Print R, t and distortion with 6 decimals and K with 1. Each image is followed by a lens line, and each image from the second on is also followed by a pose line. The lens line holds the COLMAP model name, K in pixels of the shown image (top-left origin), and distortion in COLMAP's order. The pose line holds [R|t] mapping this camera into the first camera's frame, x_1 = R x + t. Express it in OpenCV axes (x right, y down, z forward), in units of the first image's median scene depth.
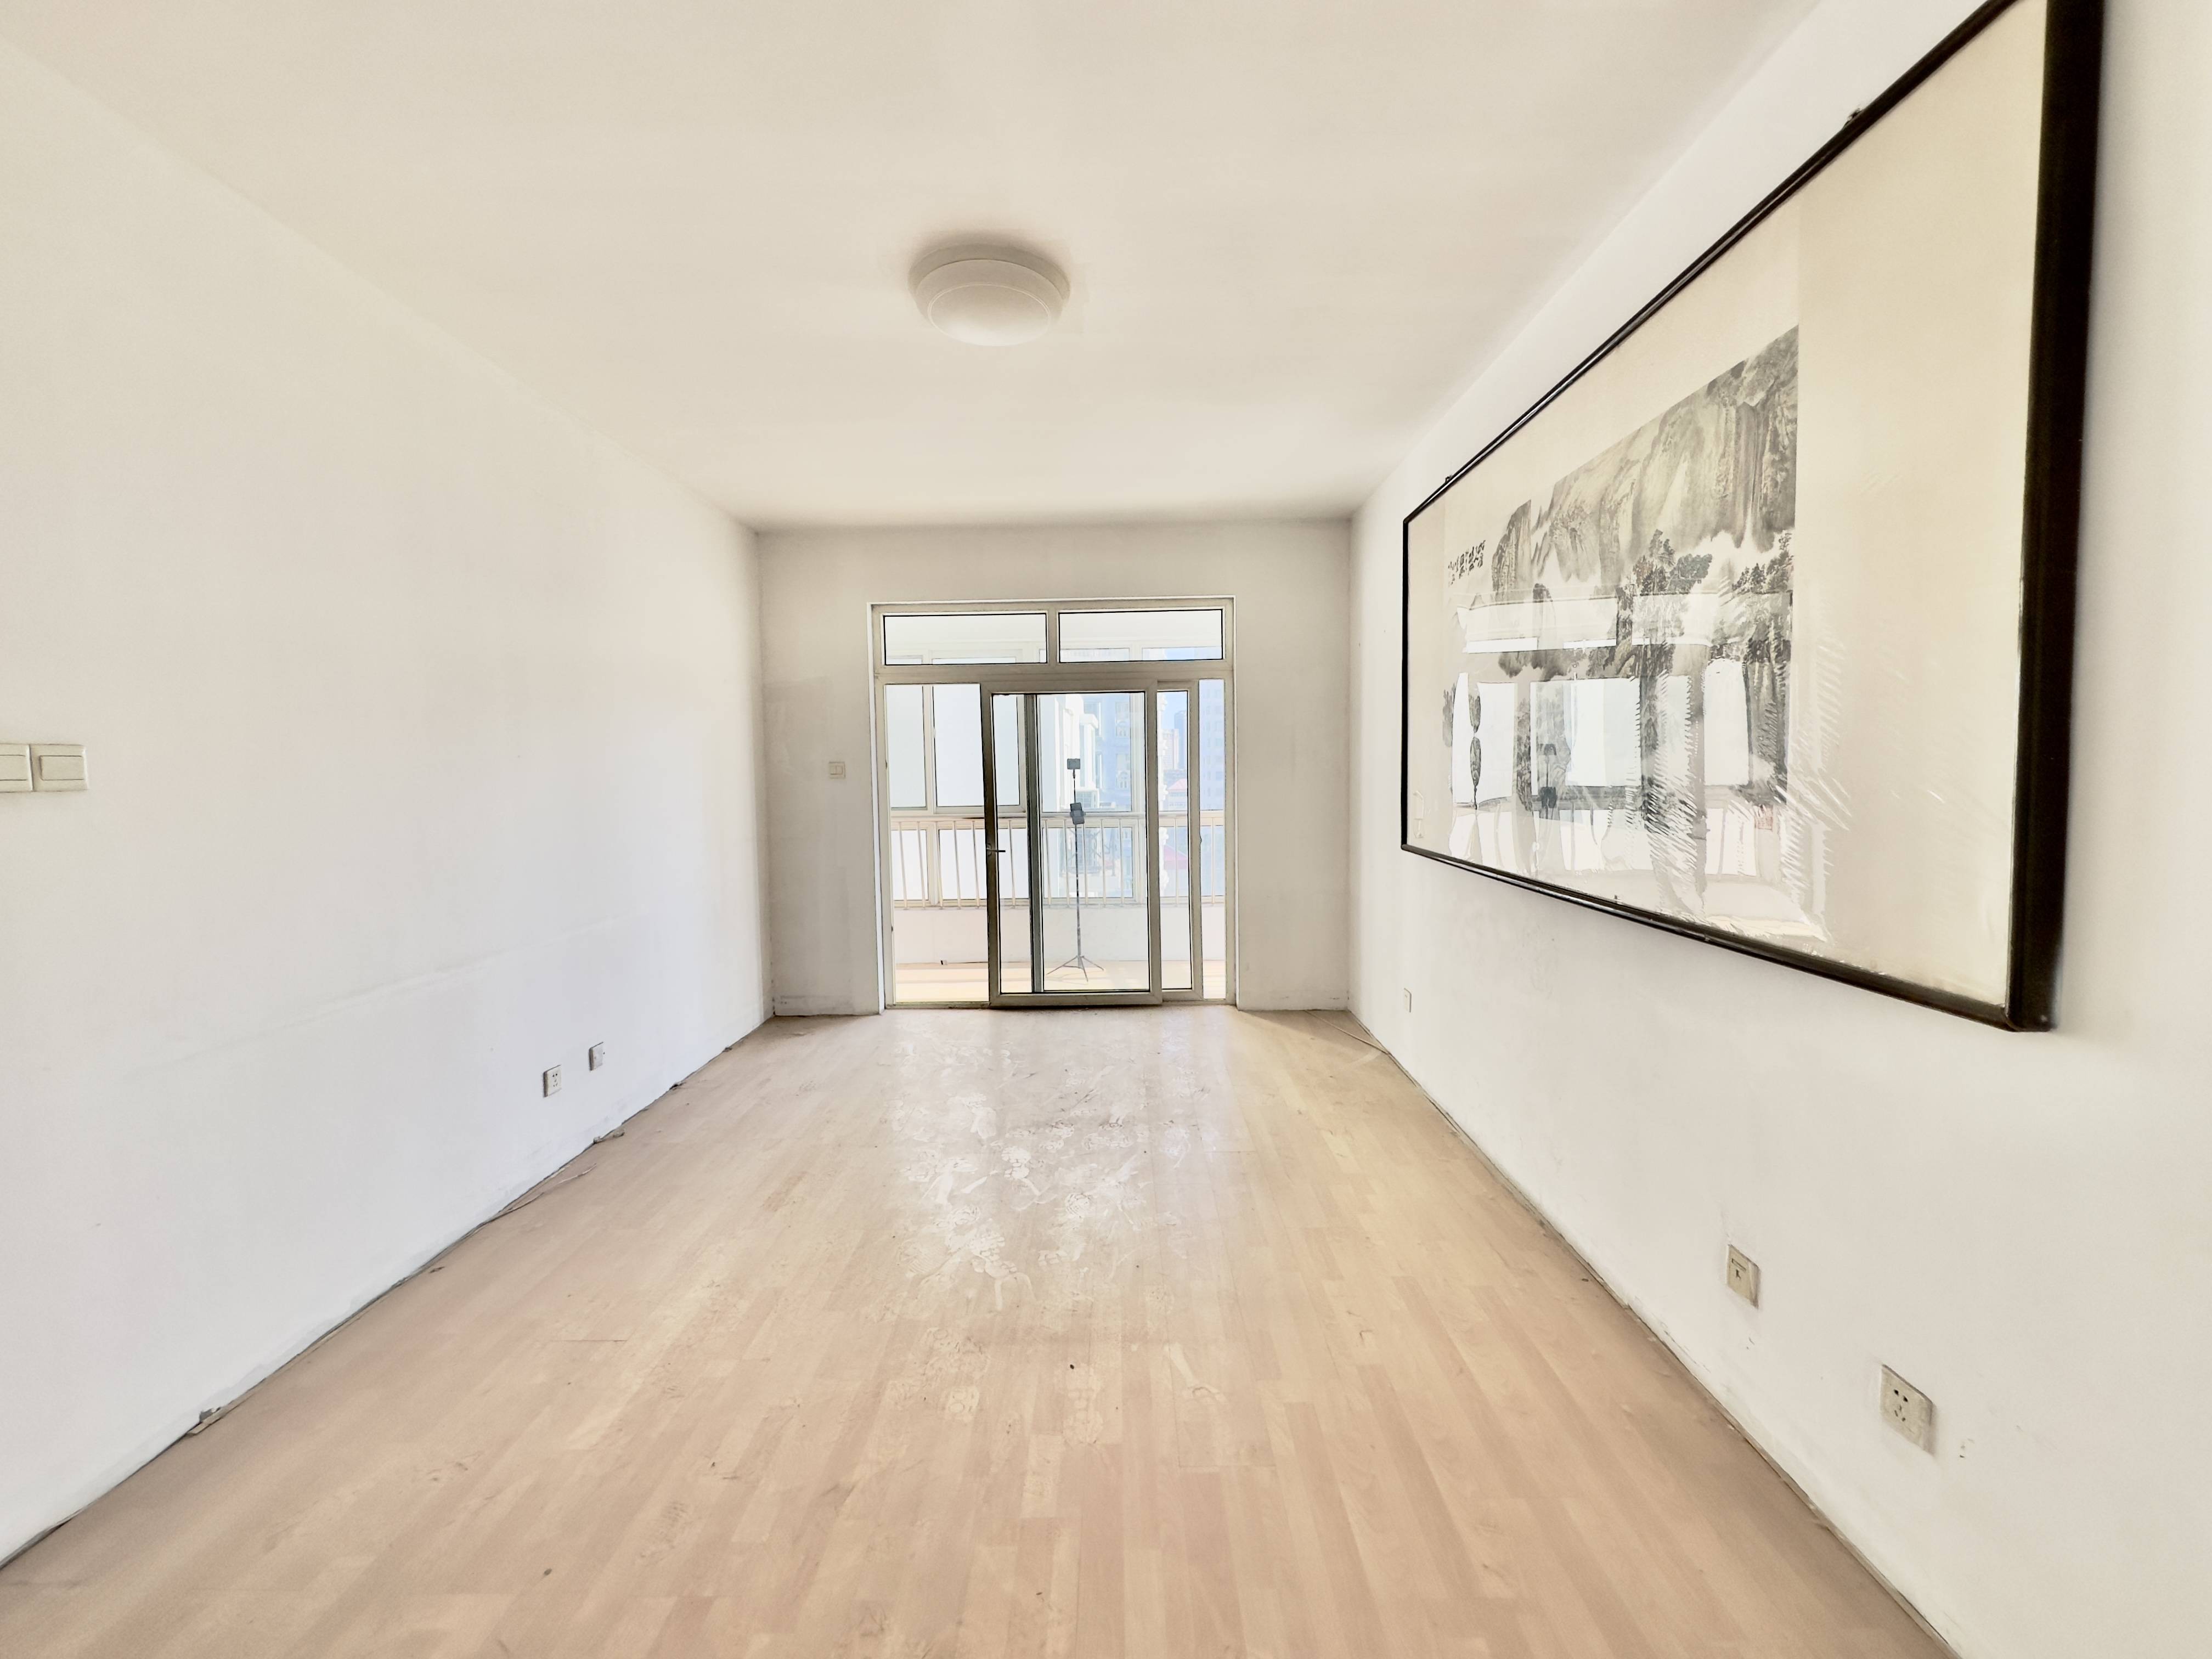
lens RADIAL K [[881.2, 0, 1107.7], [0, 881.2, 824.7], [0, 0, 1]] dist [-0.001308, -0.000018]
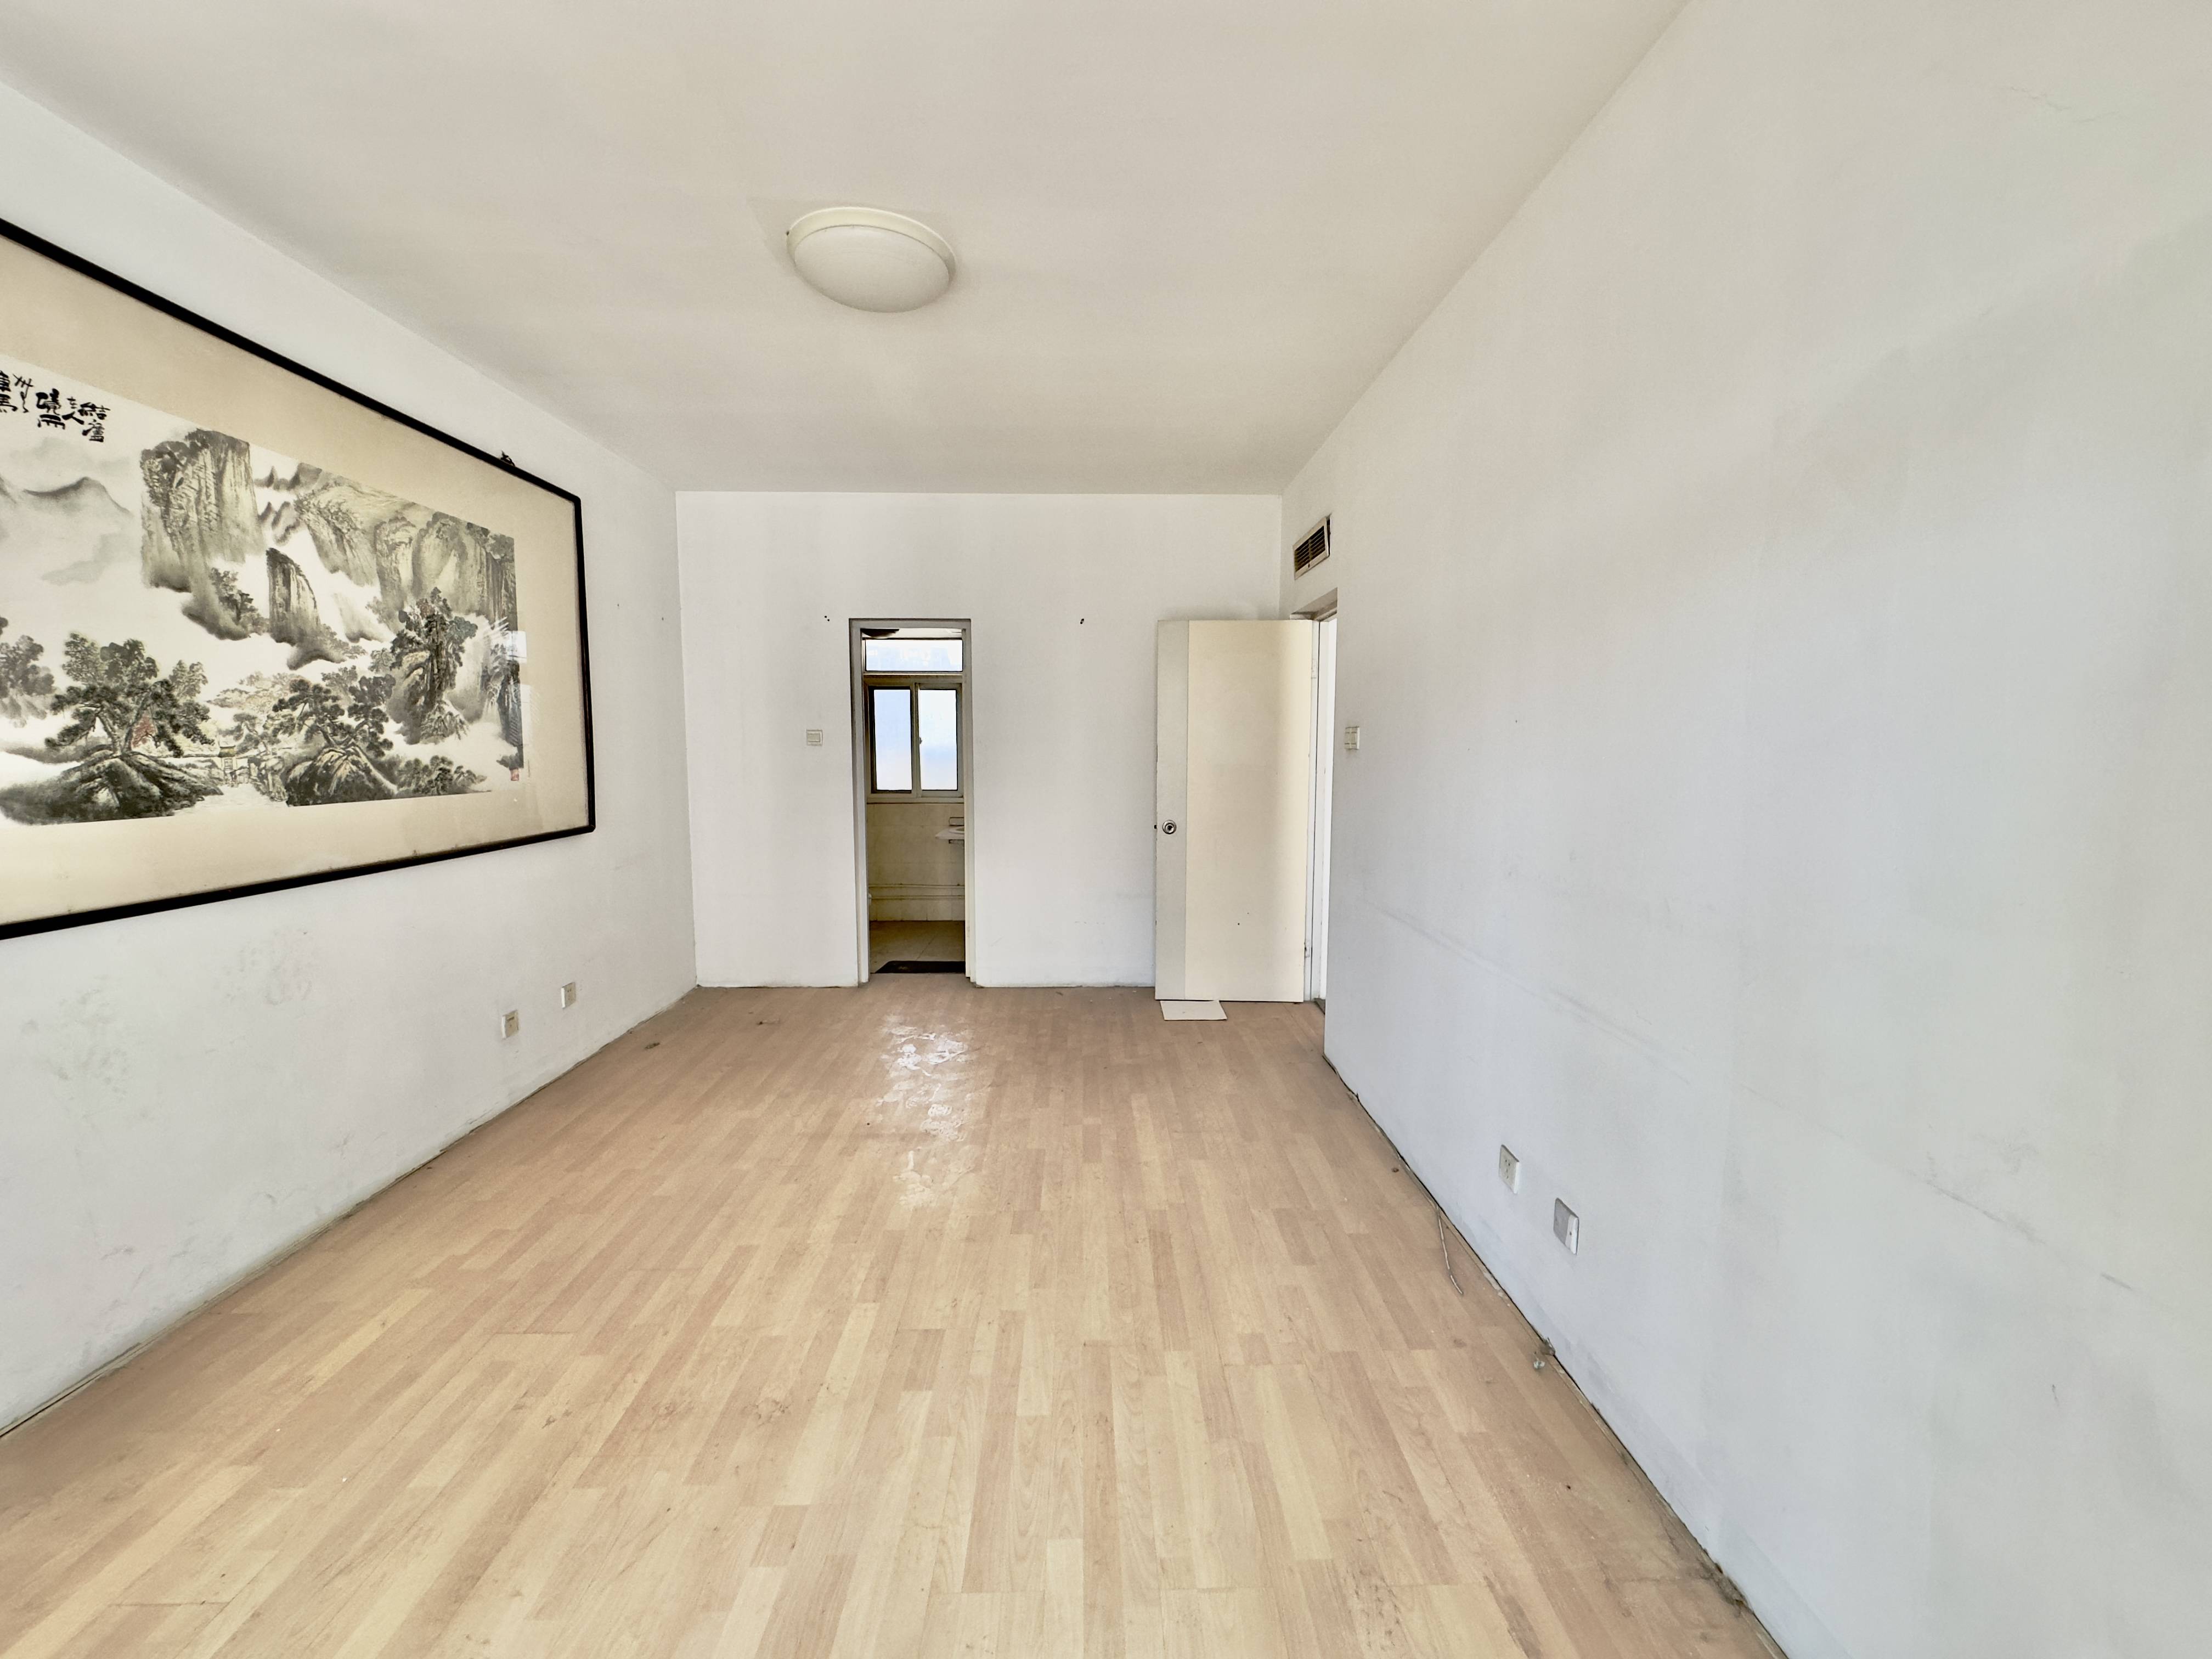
lens RADIAL K [[881.2, 0, 1104.1], [0, 881.2, 824.7], [0, 0, 1]] dist [-0.001308, -0.000018]
pose [[-0.999202, 0.017071, -0.036115, -0.423143], [0.011170, 0.987426, 0.157684, -0.163046], [0.038353, 0.157155, -0.986829, 2.538685]]
